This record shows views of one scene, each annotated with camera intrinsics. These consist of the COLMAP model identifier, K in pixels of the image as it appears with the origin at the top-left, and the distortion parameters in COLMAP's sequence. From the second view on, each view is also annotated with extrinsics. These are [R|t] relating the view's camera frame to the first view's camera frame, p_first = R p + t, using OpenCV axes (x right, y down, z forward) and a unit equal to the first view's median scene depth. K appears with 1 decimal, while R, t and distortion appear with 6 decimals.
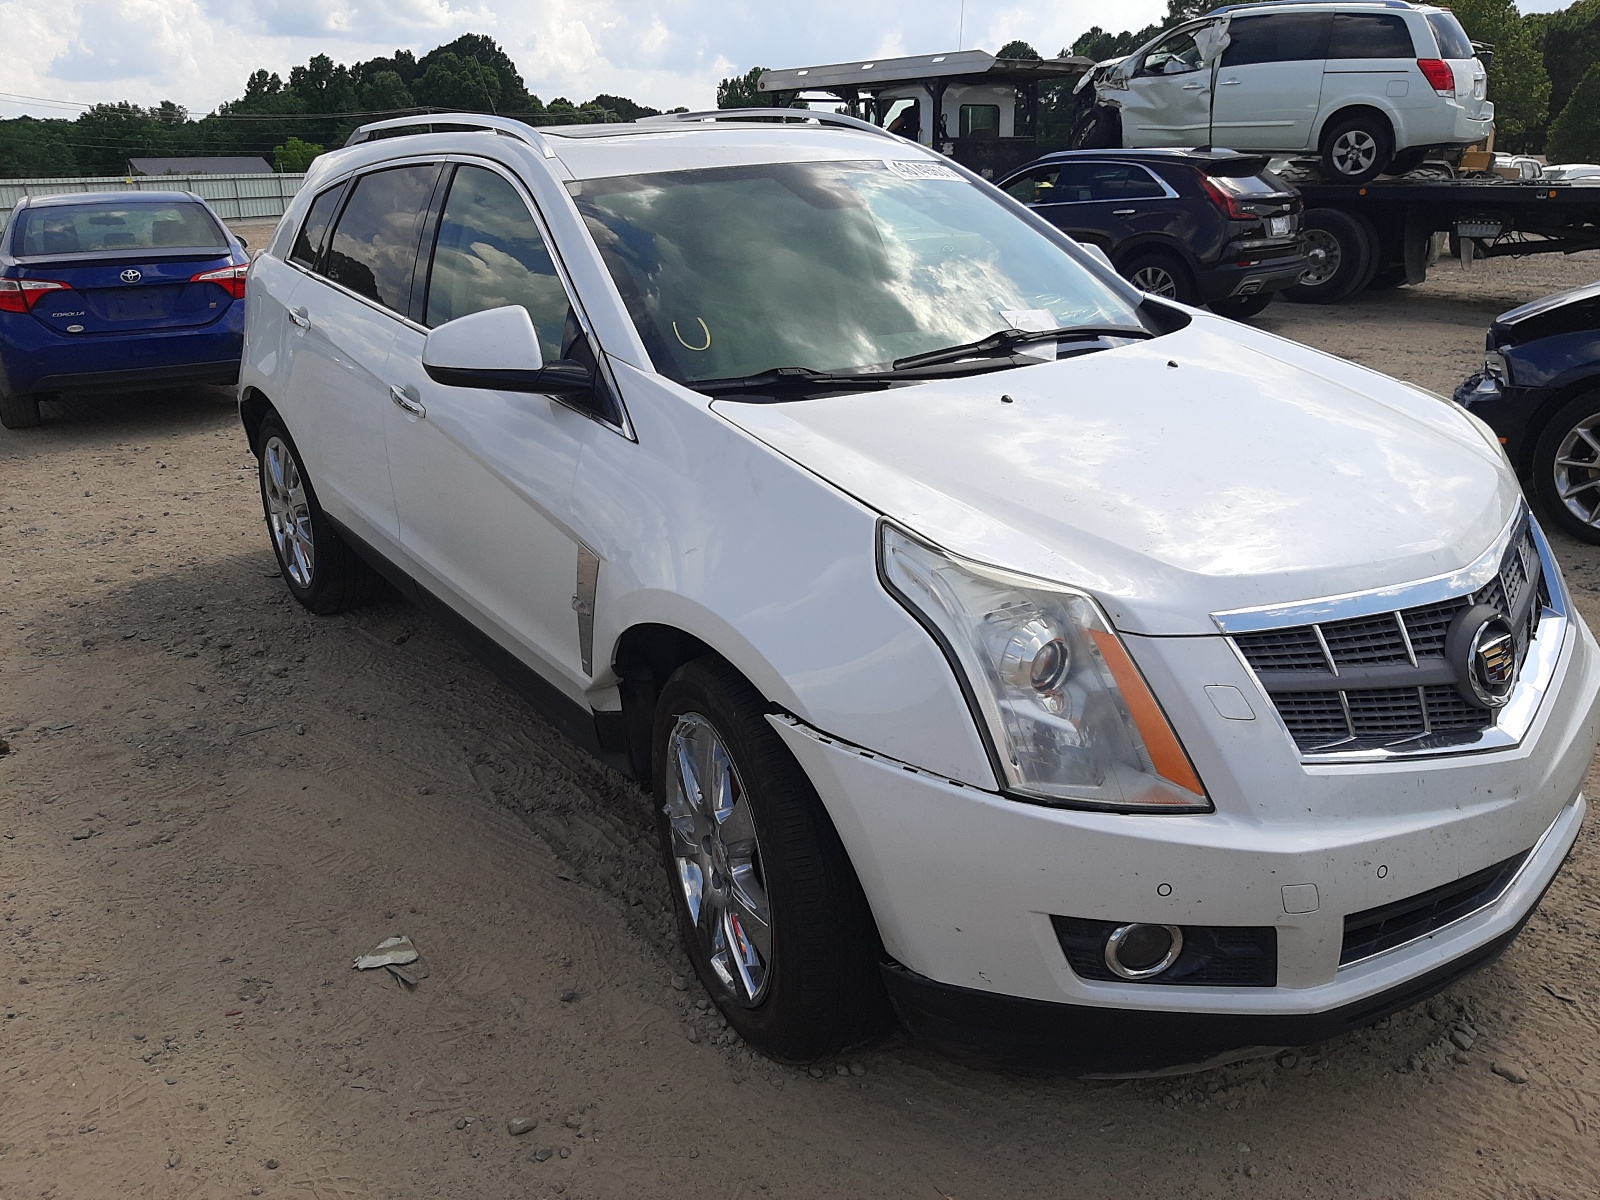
lens RADIAL K [[1329.4, 0, 800.0], [0, 1329.4, 600.0], [0, 0, 1]] dist [0.076746, -0.000521]
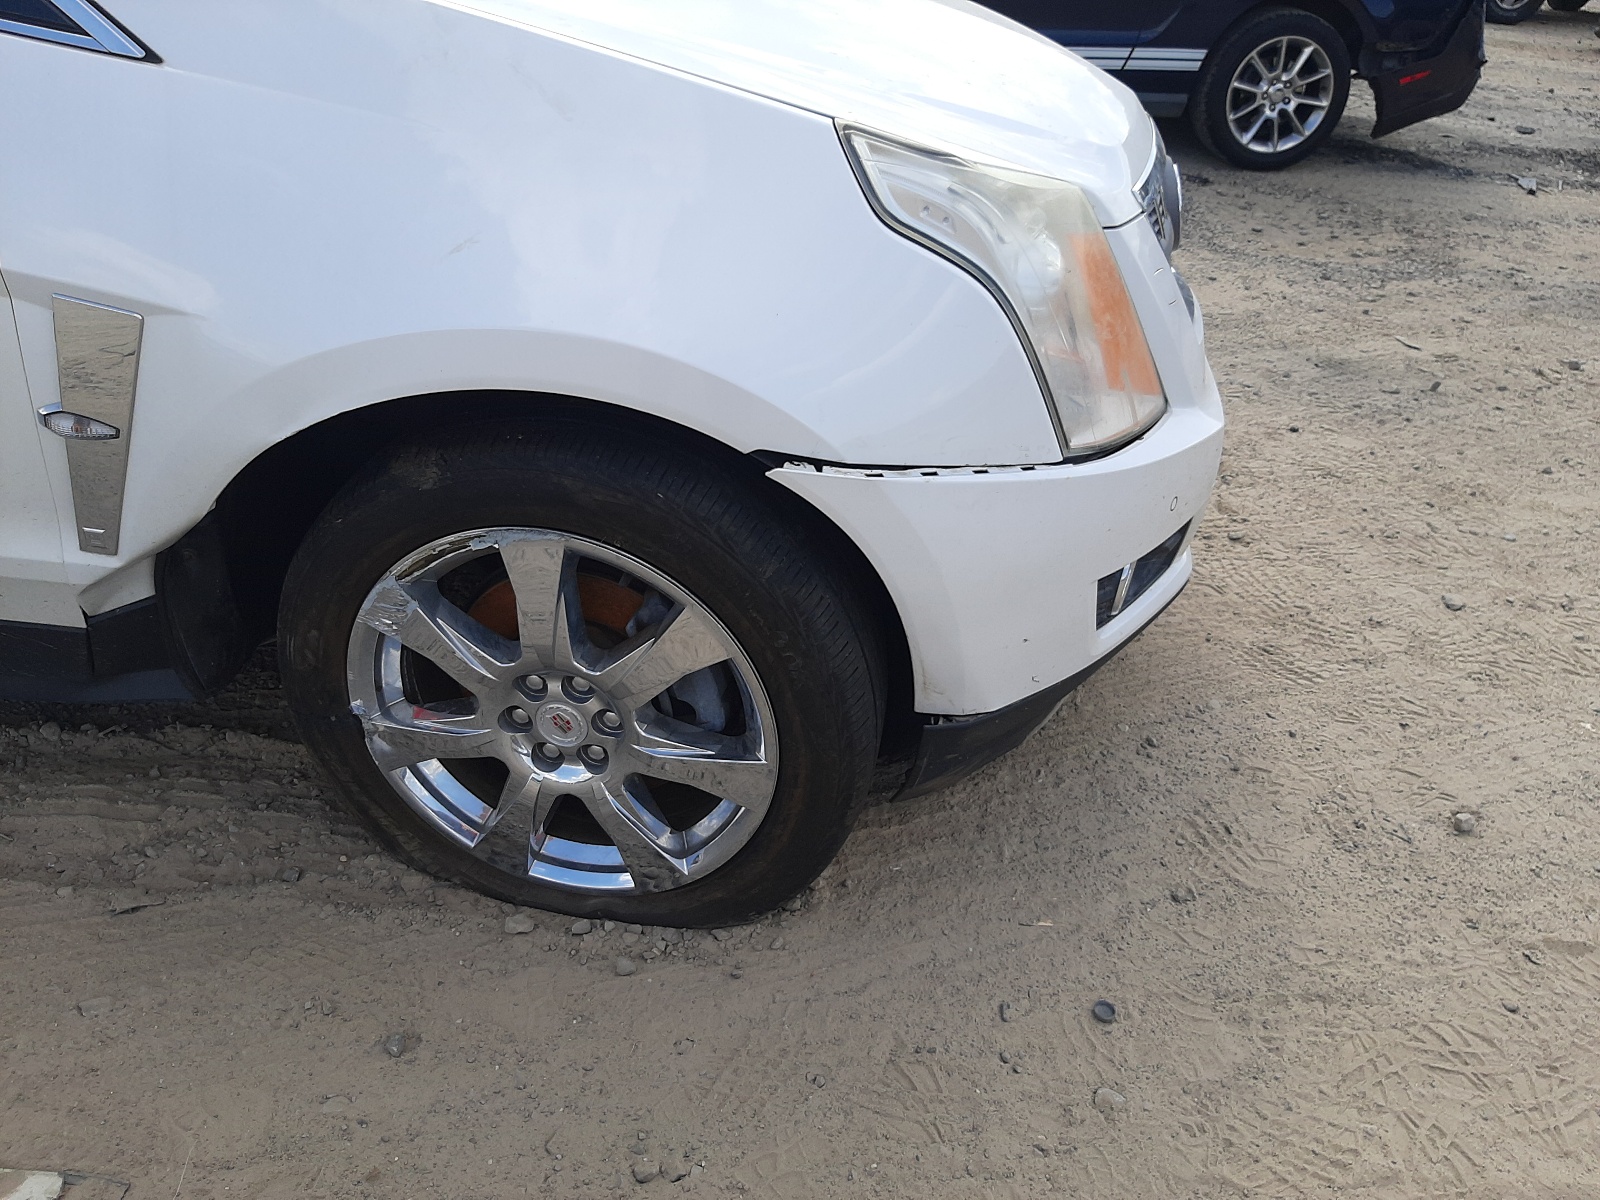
lens RADIAL K [[1329.4, 0, 800.0], [0, 1329.4, 600.0], [0, 0, 1]] dist [0.076746, -0.000521]
pose [[0.573832, -0.384751, 0.722968, -0.471120], [0.186884, 0.921000, 0.341808, -0.069347], [-0.797365, -0.061029, 0.600403, 0.547771]]
